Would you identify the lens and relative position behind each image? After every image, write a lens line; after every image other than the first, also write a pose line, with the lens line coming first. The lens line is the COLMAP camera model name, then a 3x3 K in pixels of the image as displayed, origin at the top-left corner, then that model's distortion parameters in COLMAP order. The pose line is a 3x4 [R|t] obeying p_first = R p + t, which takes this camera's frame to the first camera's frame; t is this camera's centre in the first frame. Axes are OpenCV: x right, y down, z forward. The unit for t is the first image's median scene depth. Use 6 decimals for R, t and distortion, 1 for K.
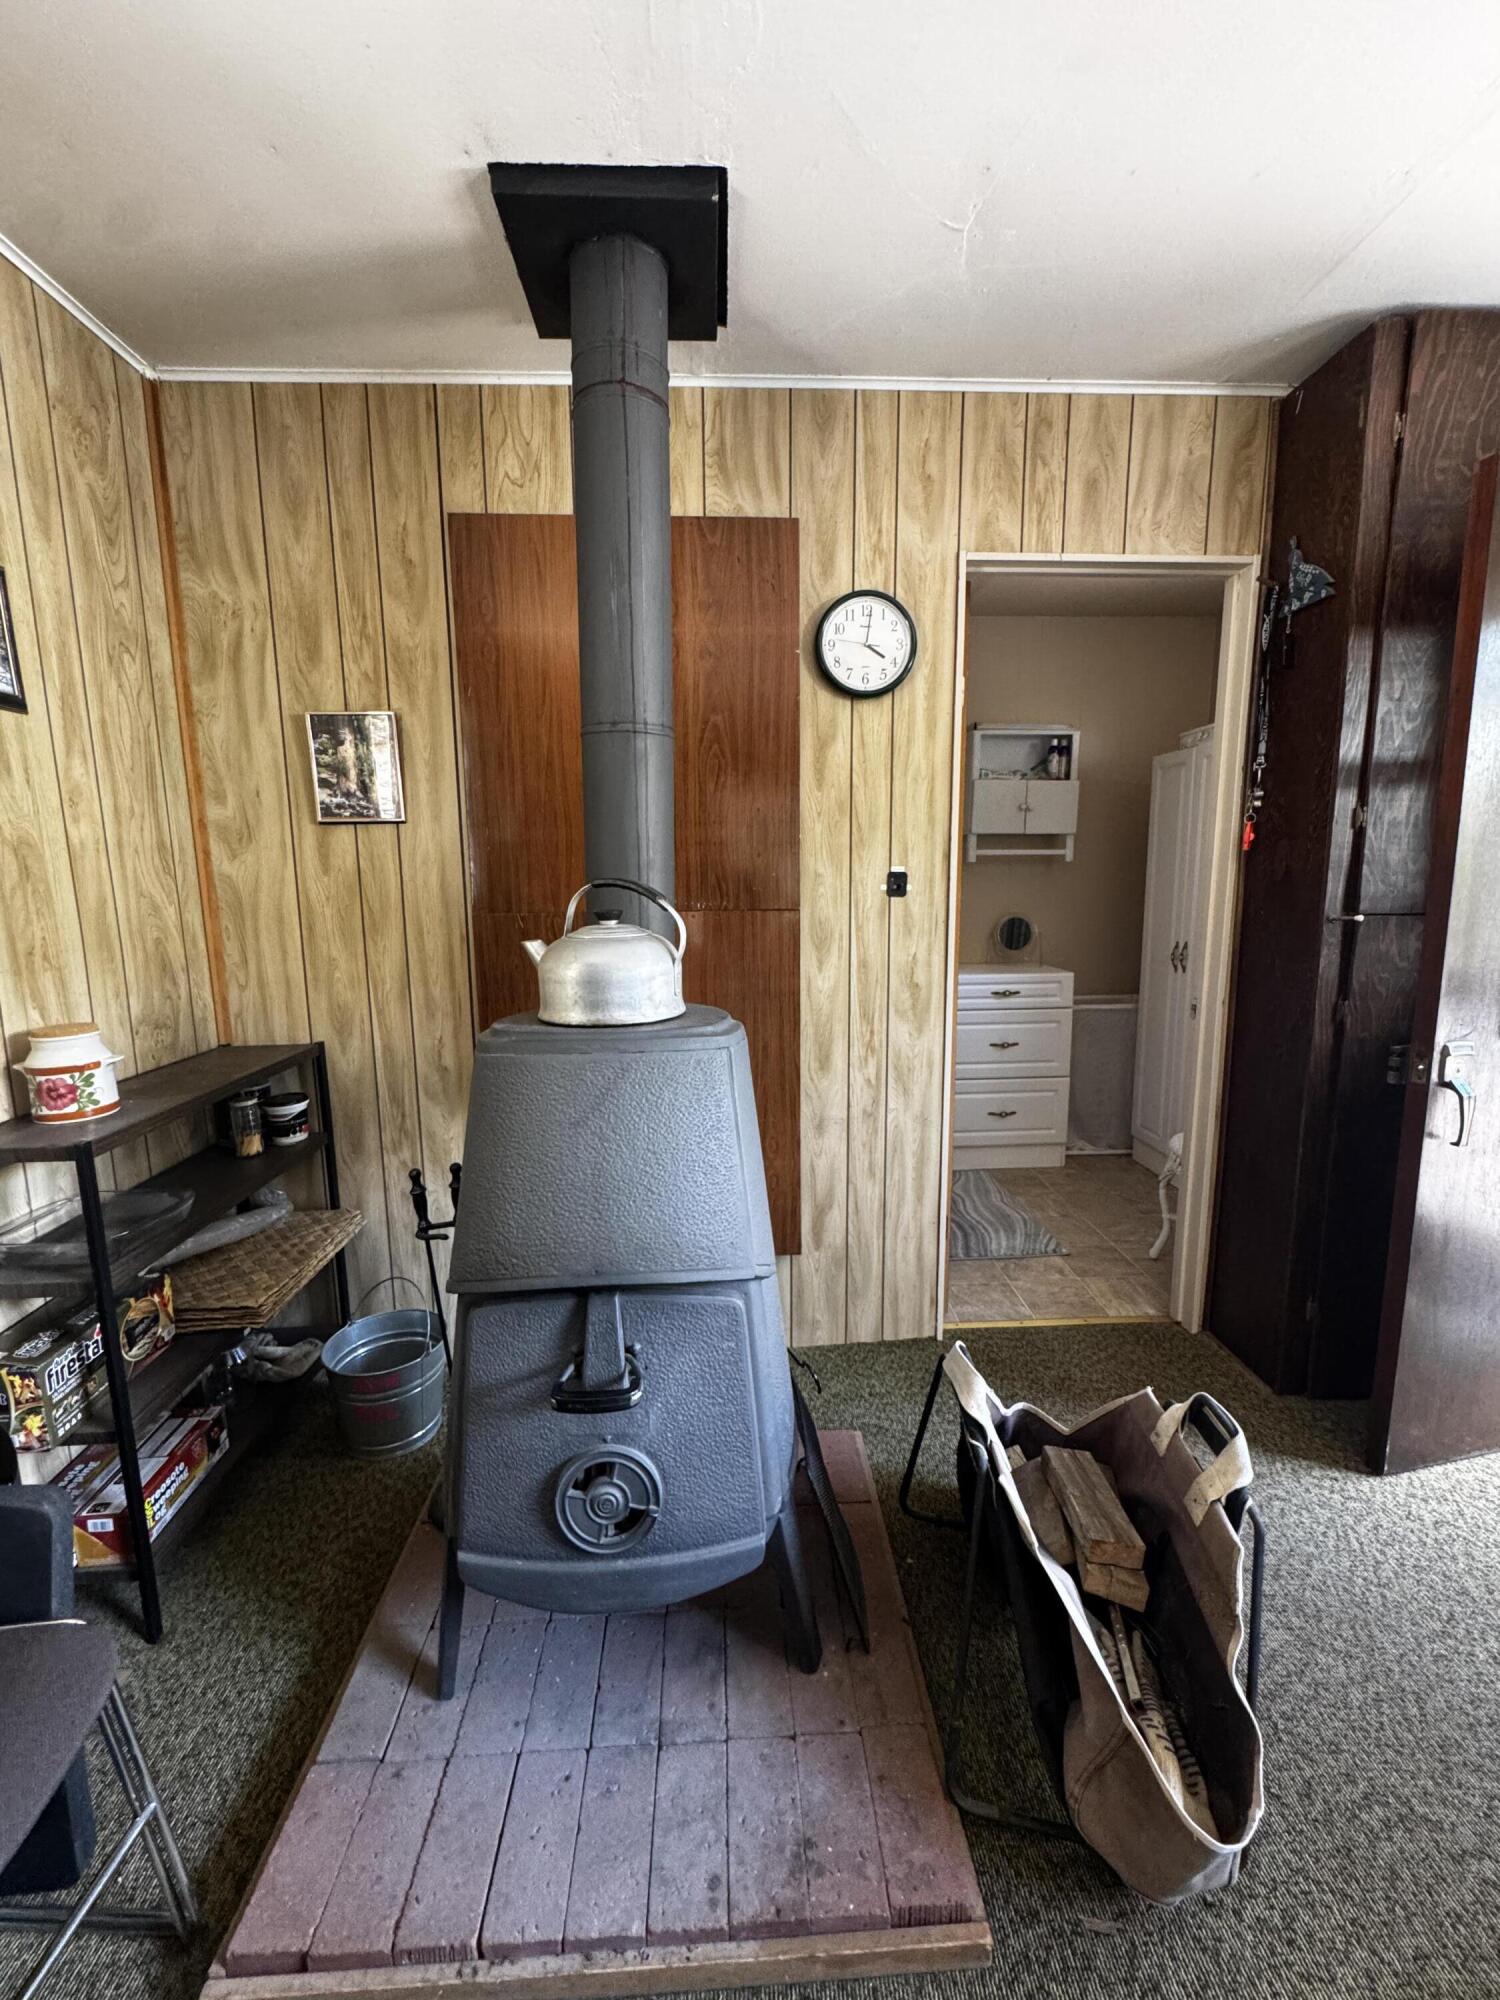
lens RADIAL K [[794.2, 0, 751.4], [0, 794.2, 999.9], [0, 0, 1]] dist [-0.002707, -0.000315]
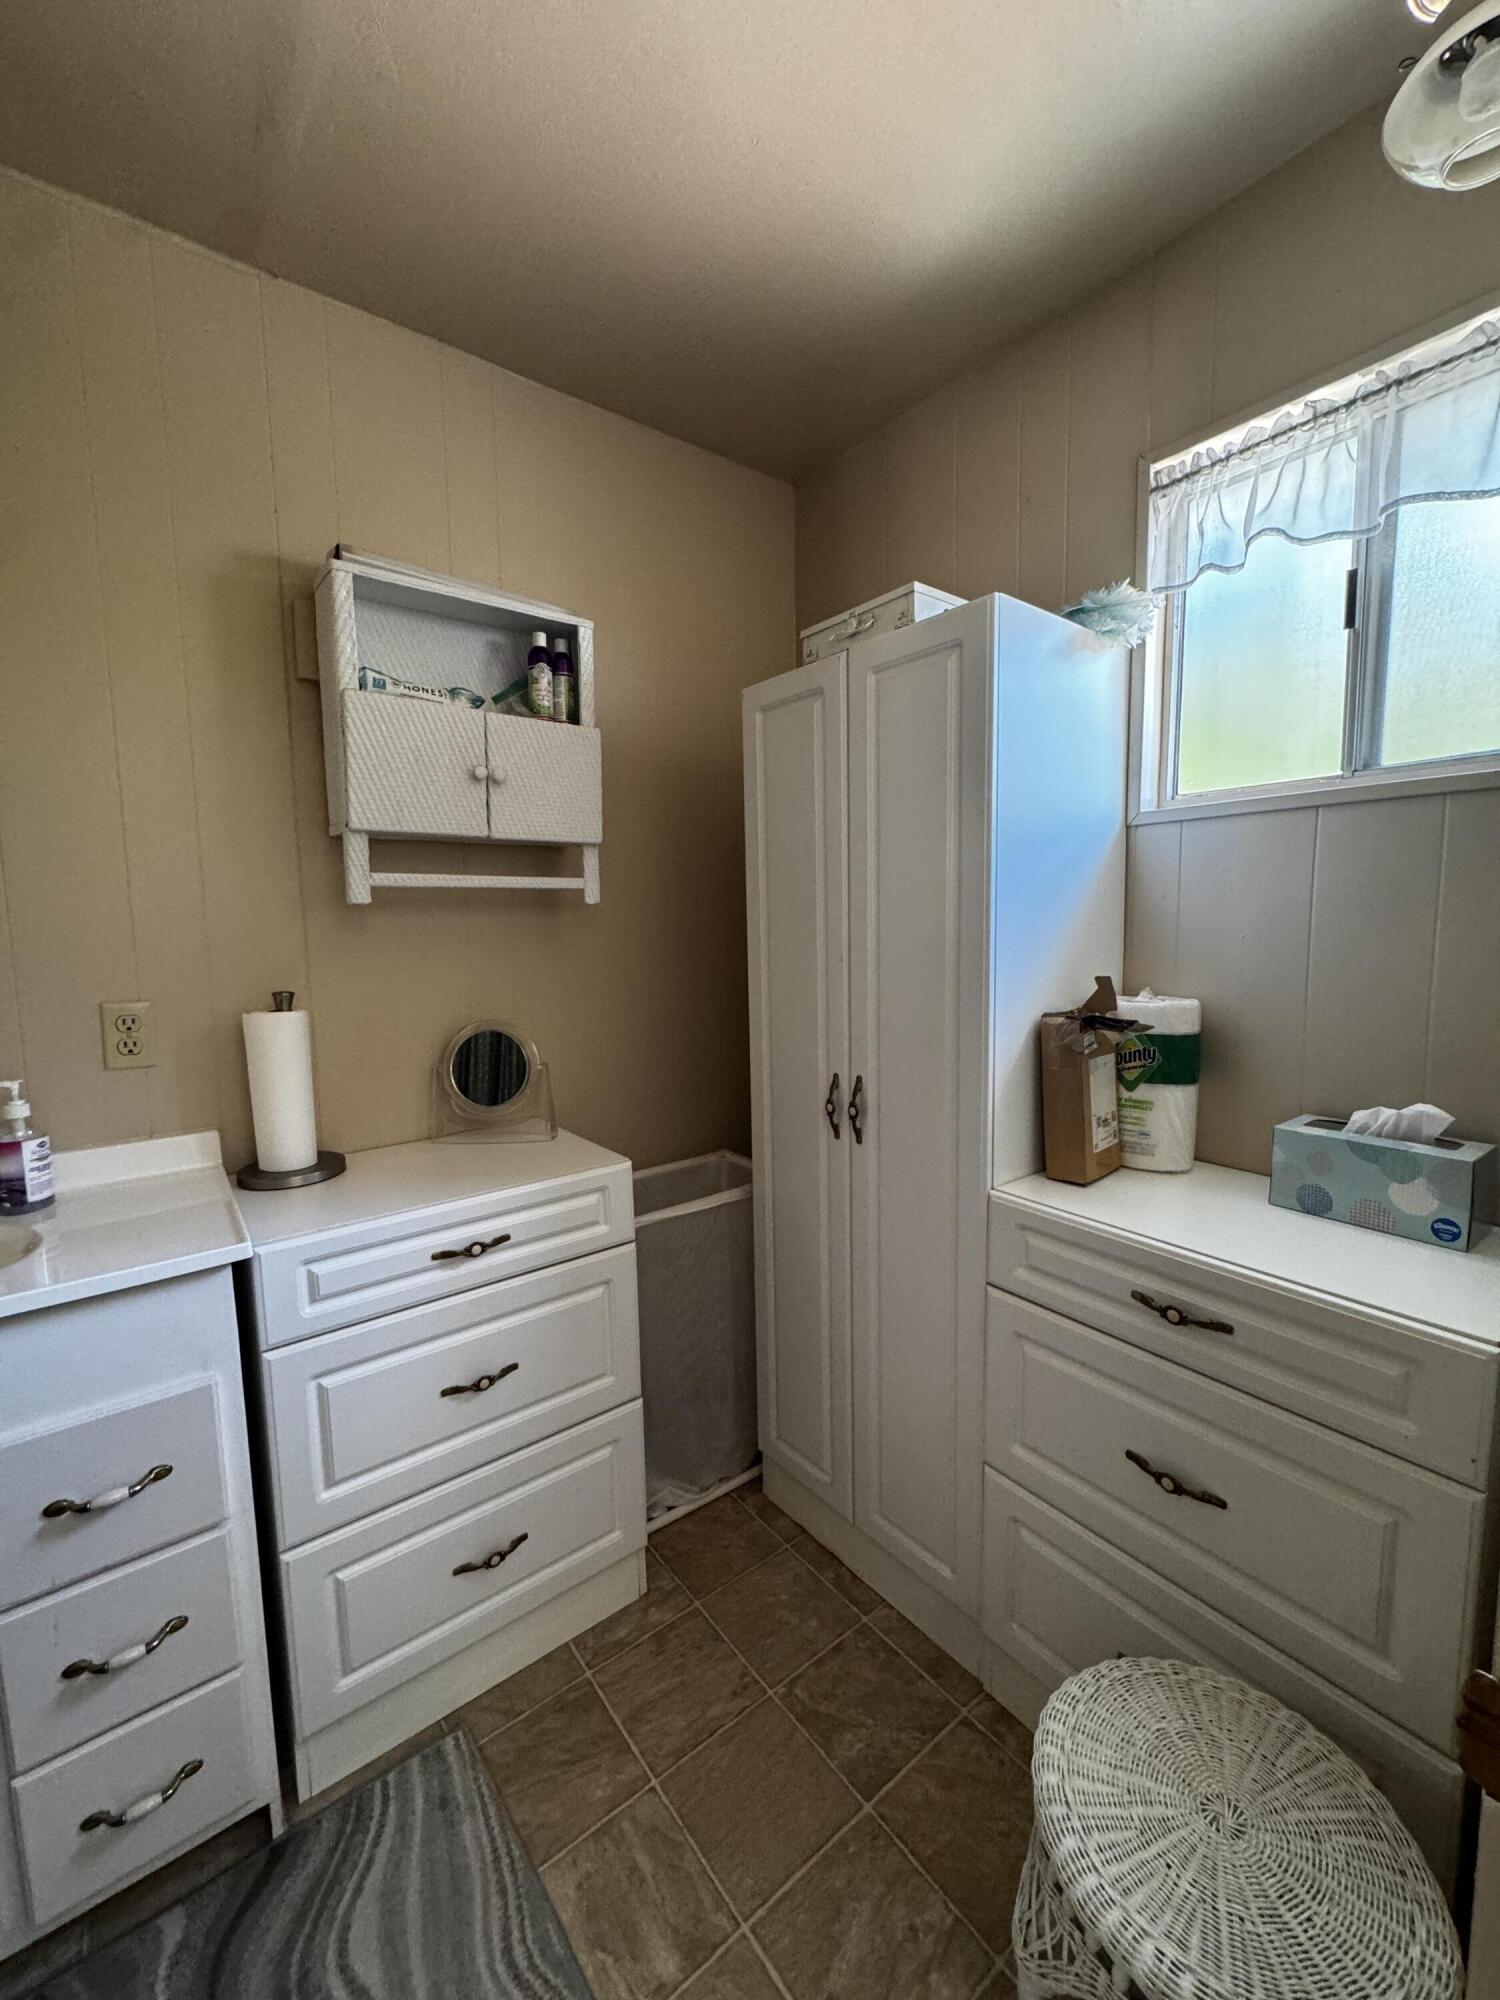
lens RADIAL K [[794.2, 0, 751.4], [0, 794.2, 999.9], [0, 0, 1]] dist [-0.002707, -0.000315]
pose [[0.818296, -0.062848, 0.571350, 0.211276], [0.095735, 0.995022, -0.027662, -0.098351], [-0.566768, 0.077334, 0.820240, 0.581808]]
